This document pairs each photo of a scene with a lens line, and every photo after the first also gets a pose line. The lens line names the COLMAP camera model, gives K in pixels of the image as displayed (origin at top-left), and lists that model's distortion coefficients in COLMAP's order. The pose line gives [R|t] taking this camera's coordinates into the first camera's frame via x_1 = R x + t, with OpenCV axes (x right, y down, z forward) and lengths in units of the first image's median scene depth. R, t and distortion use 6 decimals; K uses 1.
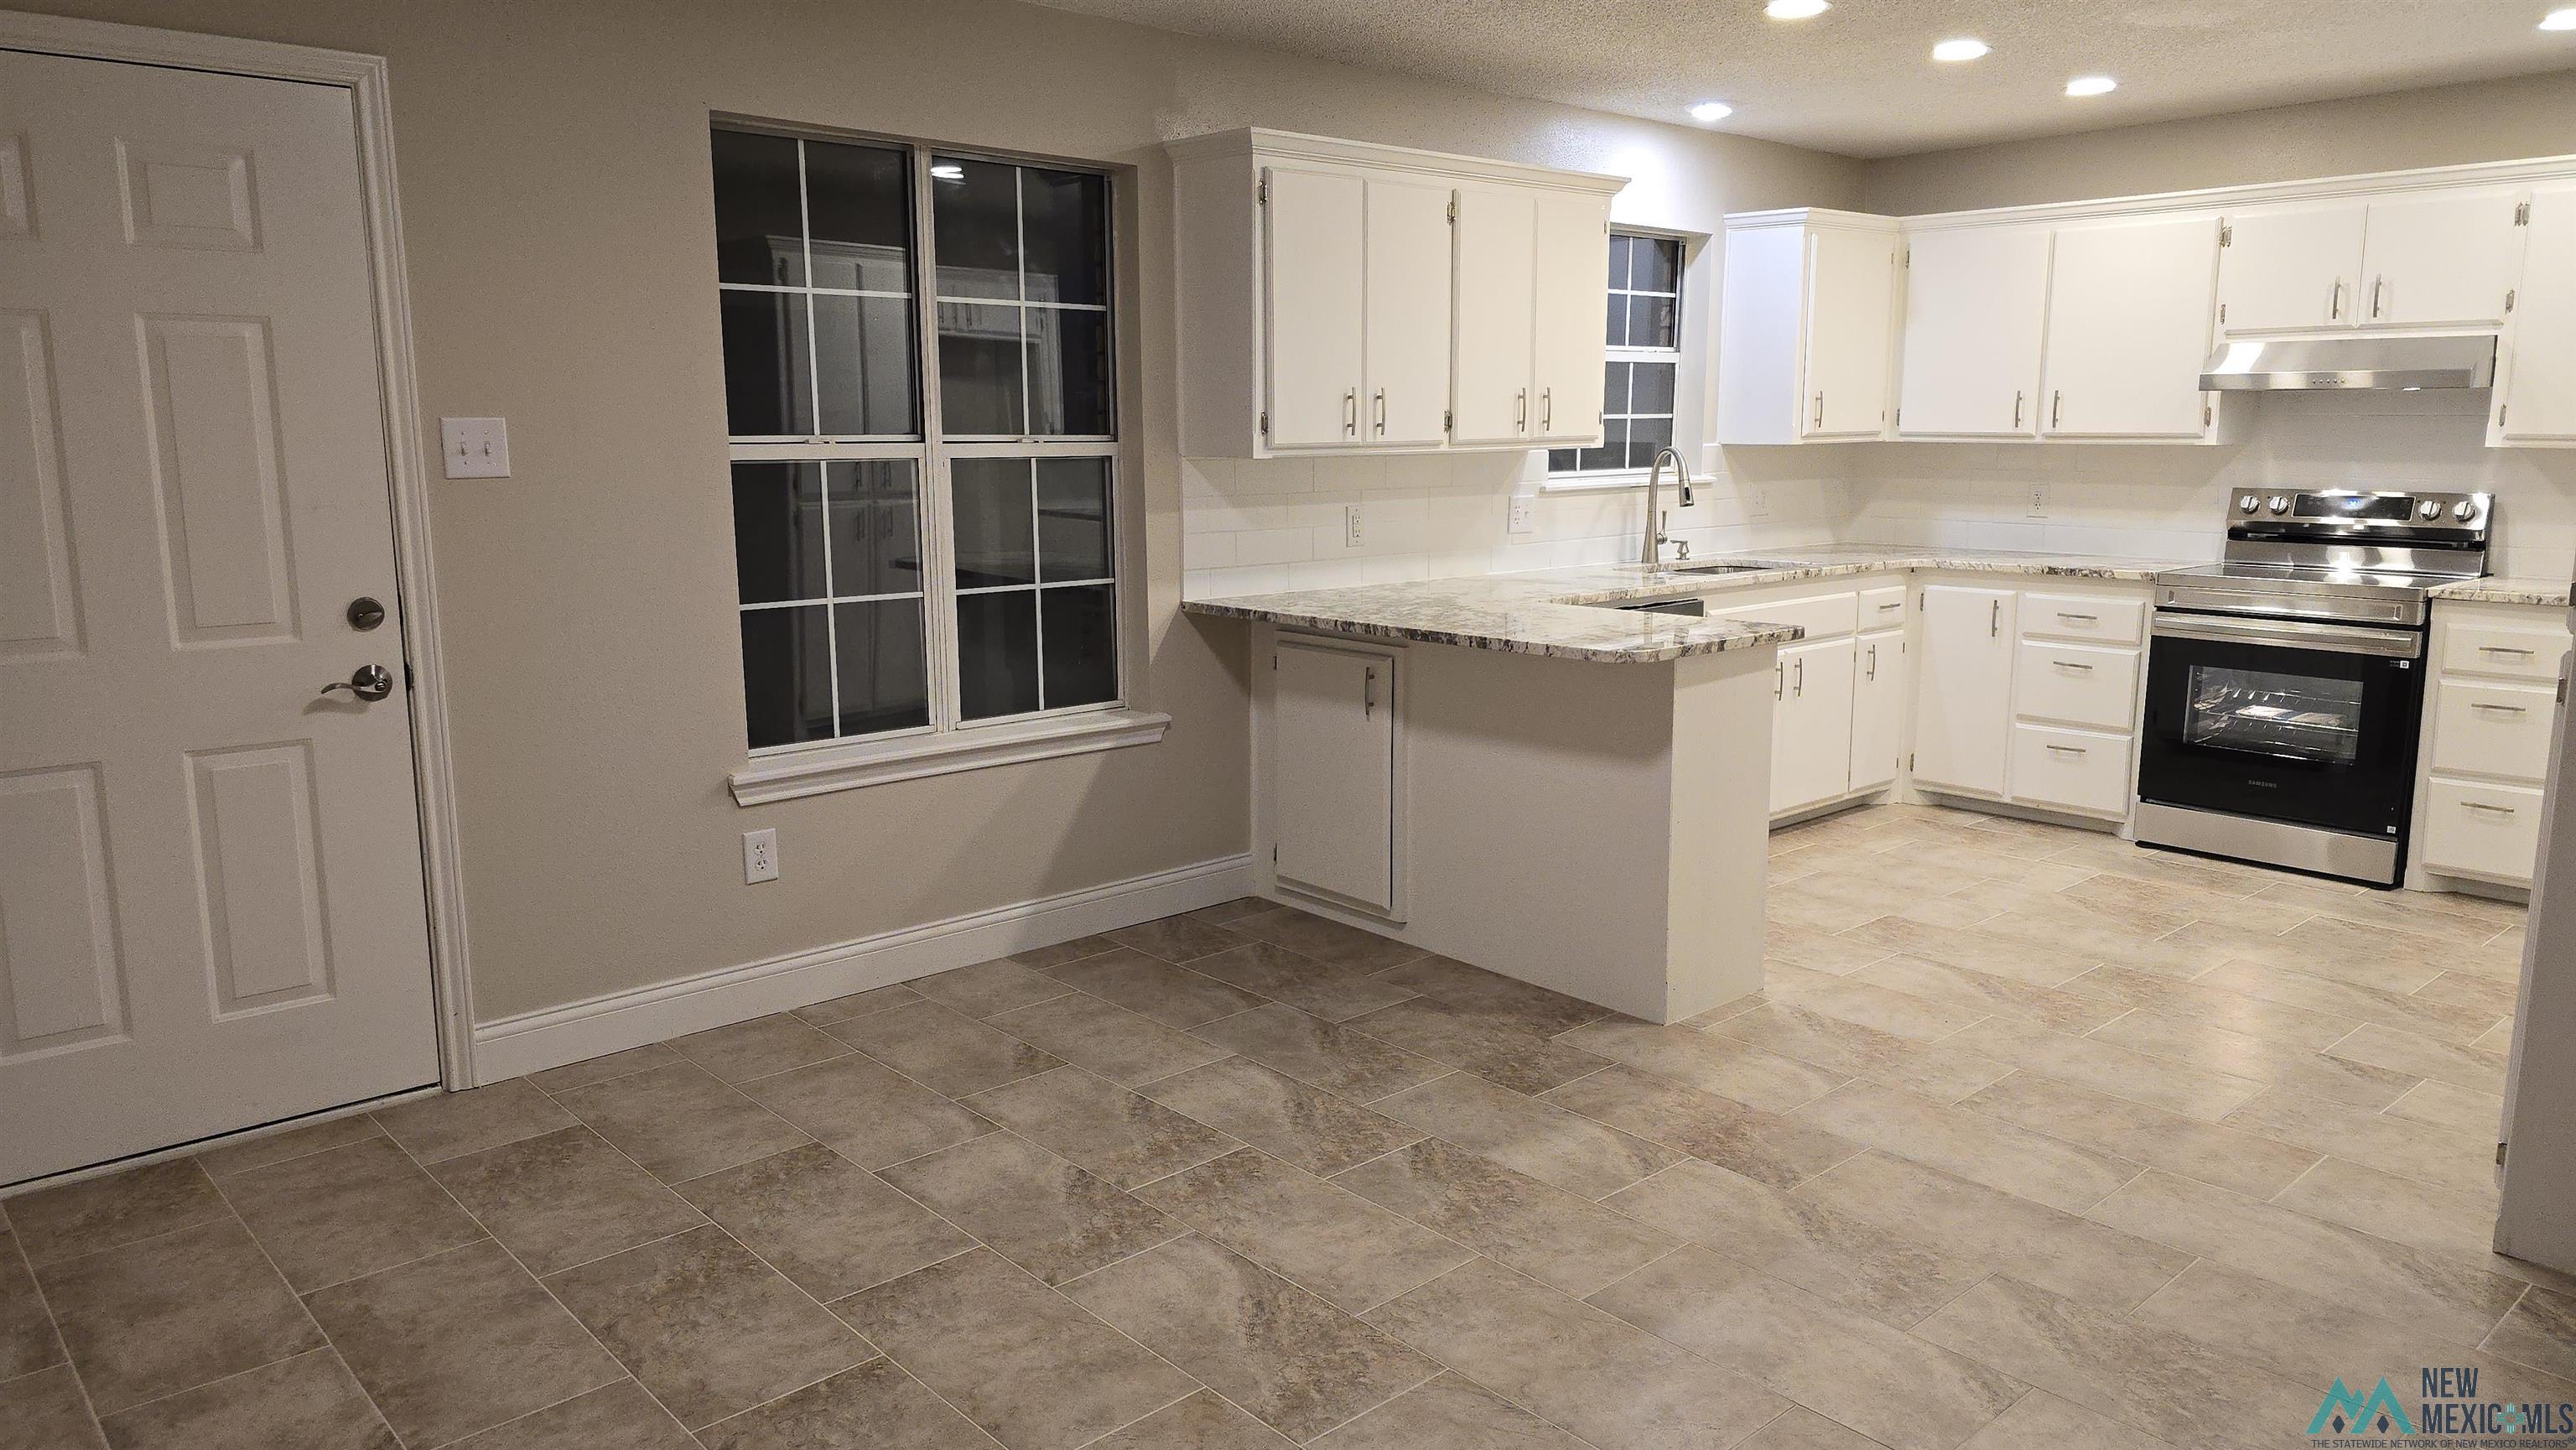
lens RADIAL K [[1736.7, 0, 1297.3], [0, 1736.7, 701.8], [0, 0, 1]] dist [0.055714, -0.047093]
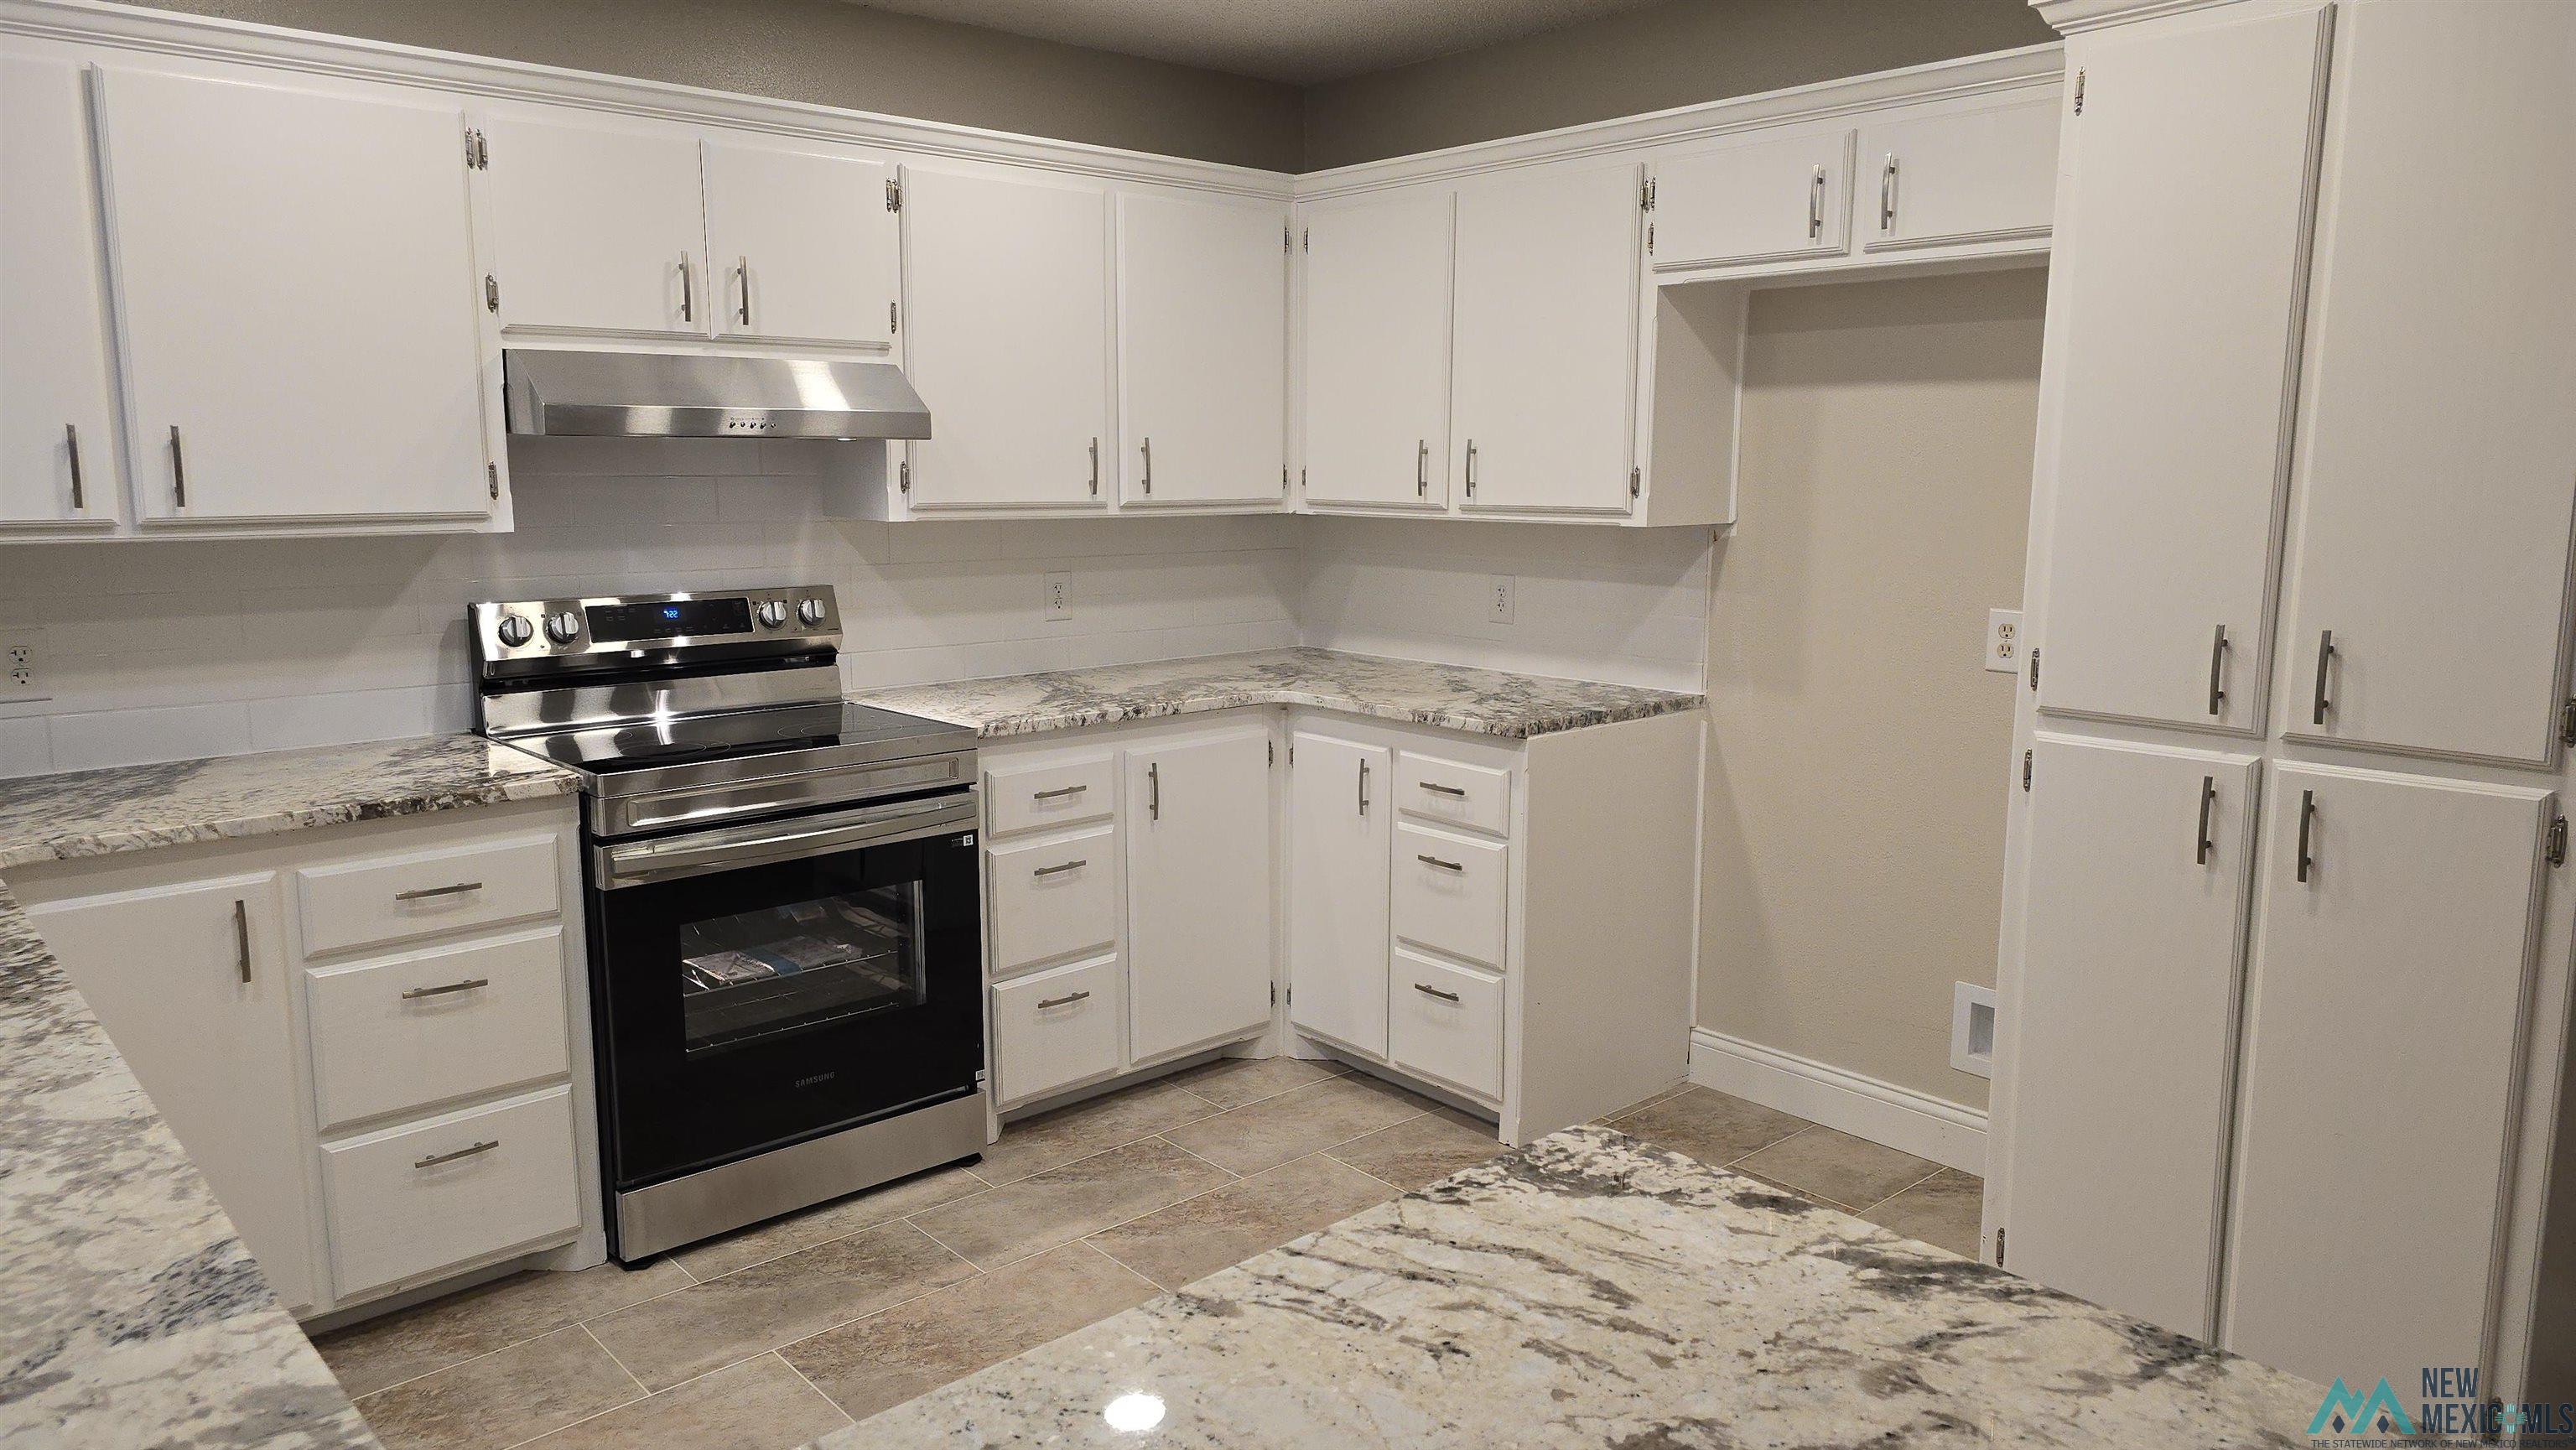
lens RADIAL K [[1736.7, 0, 1304.4], [0, 1736.7, 713.4], [0, 0, 1]] dist [0.055714, -0.047093]
pose [[0.002034, -0.149496, 0.988760, -0.031824], [0.161076, 0.975900, 0.147220, -0.134048], [-0.986940, 0.158966, 0.026065, 0.763203]]
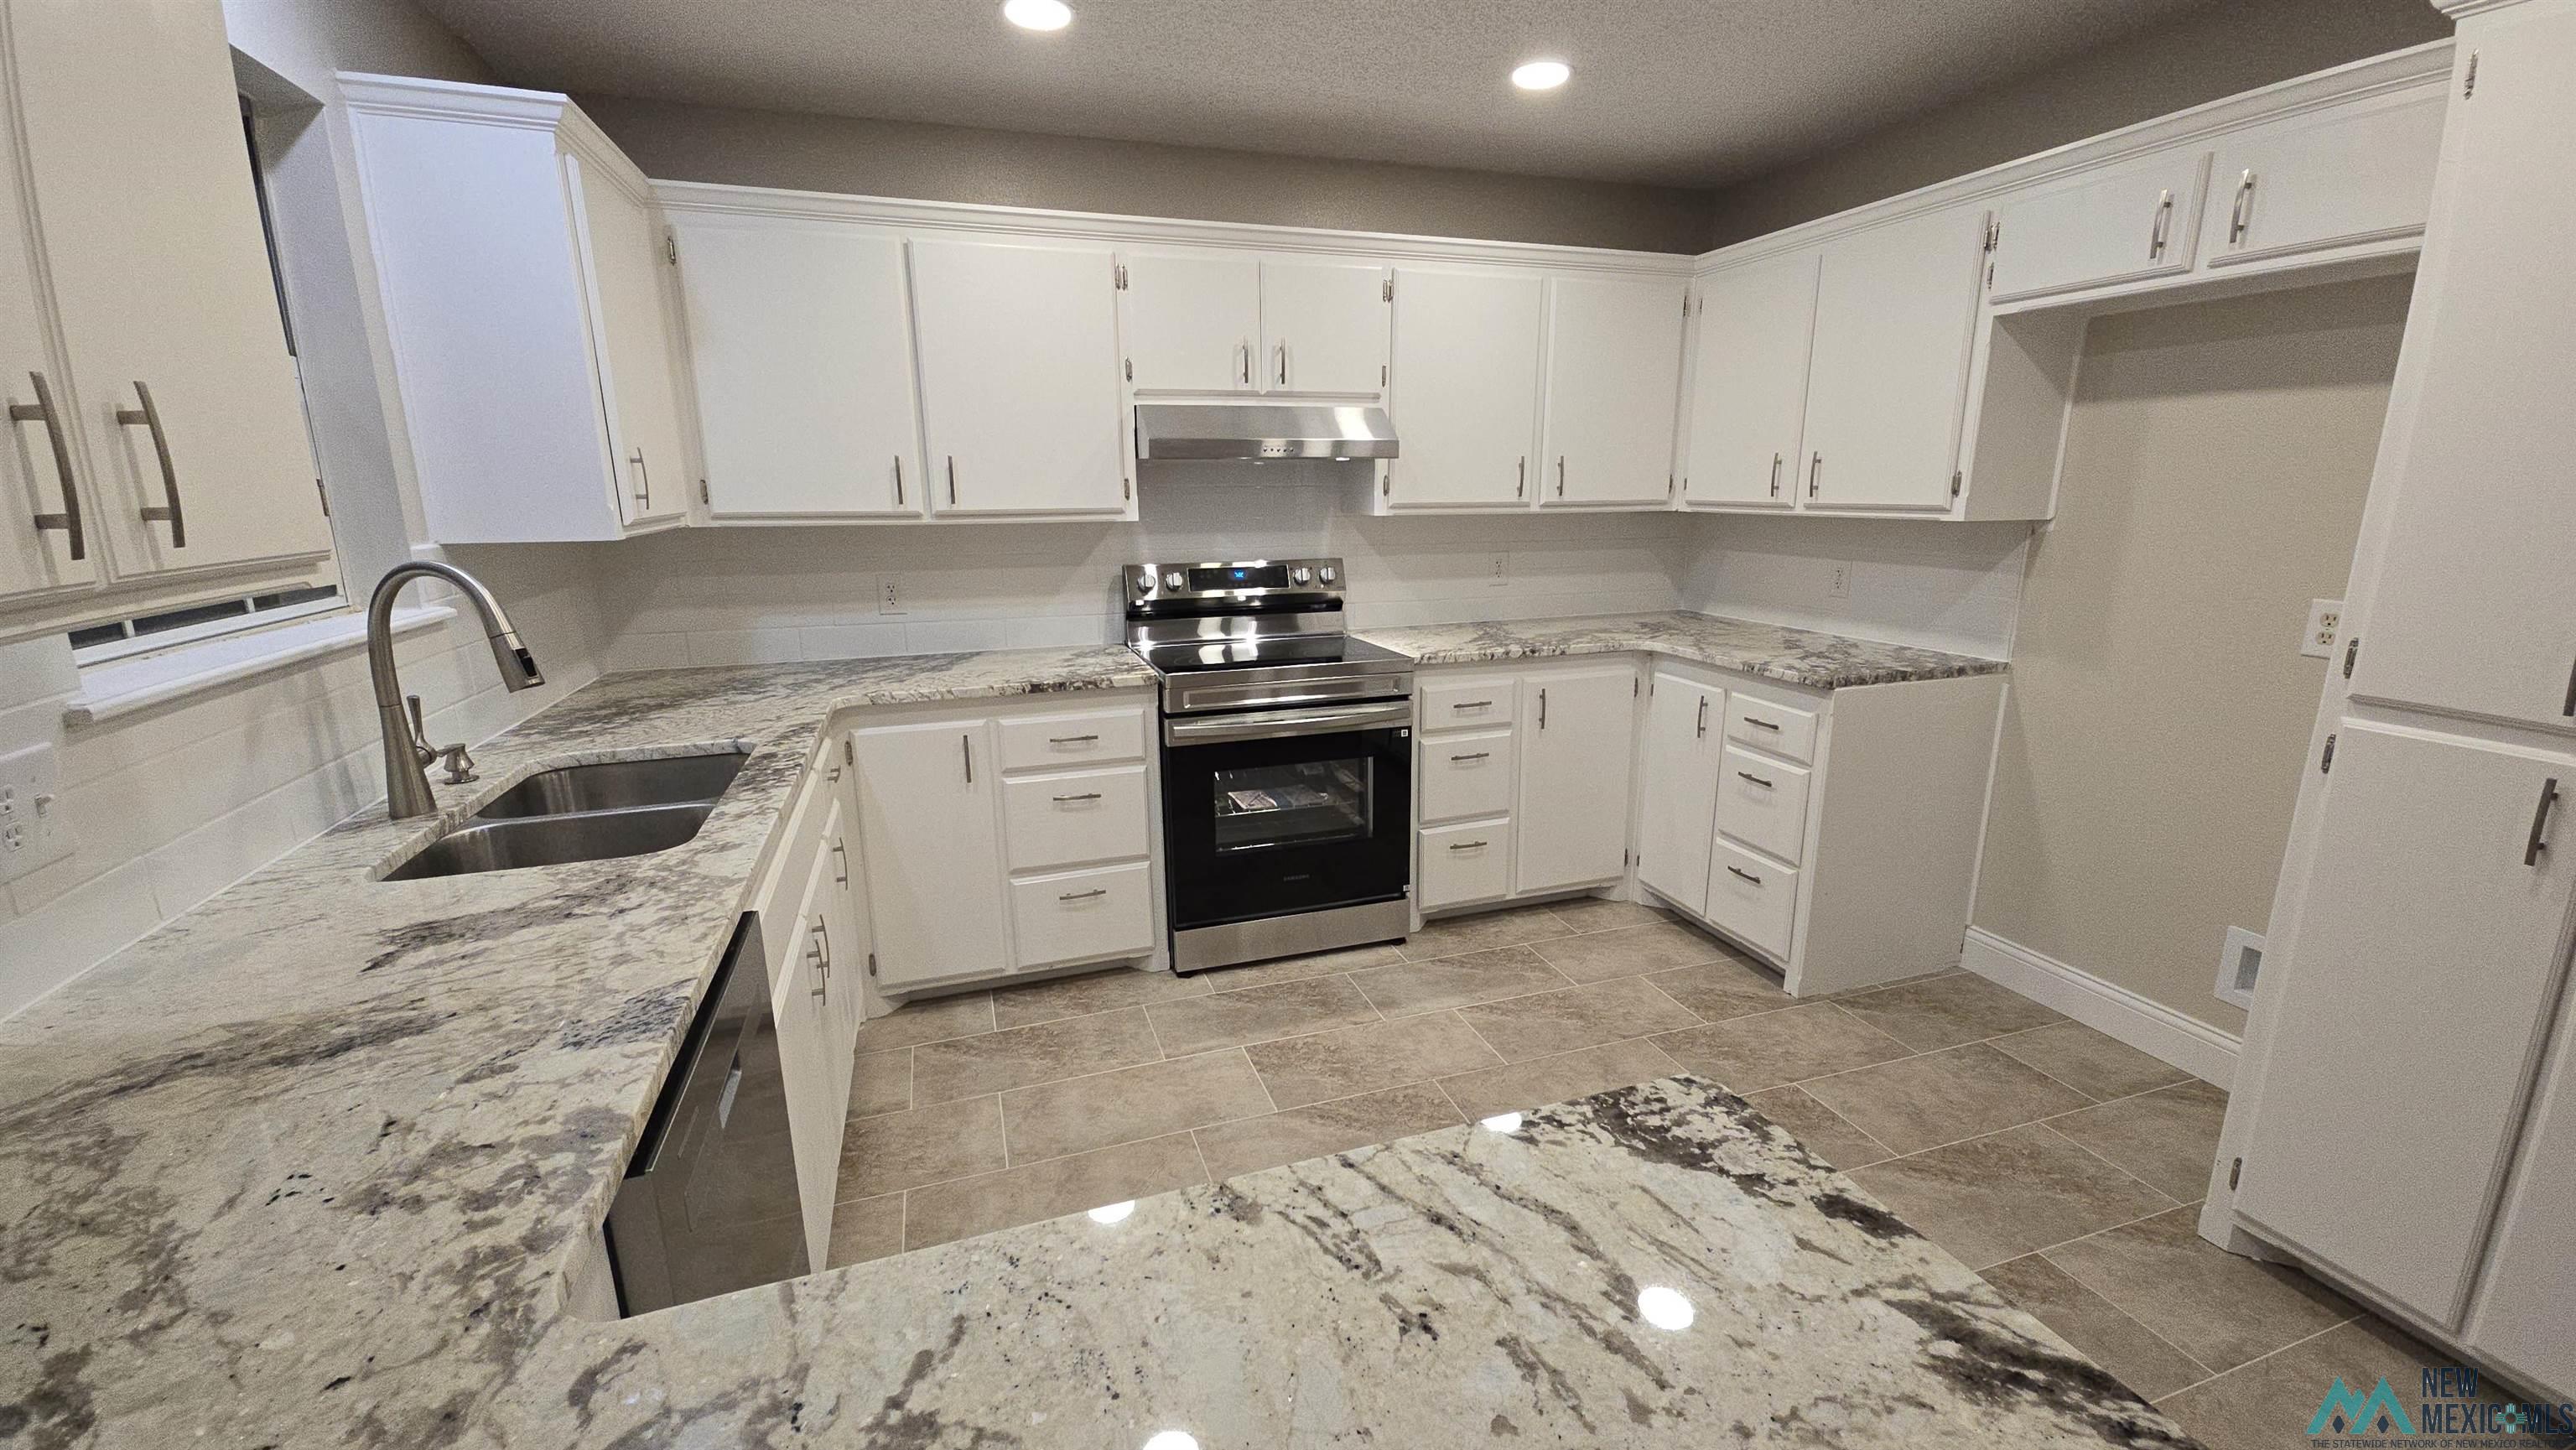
lens RADIAL K [[1051.5, 0, 1300.8], [0, 1051.5, 734.1], [0, 0, 1]] dist [0.003823, -0.001281]
pose [[0.394964, -0.216089, 0.892921, 0.054621], [0.157108, 0.973513, 0.166099, -0.118543], [-0.905163, 0.074682, 0.418452, 0.722547]]
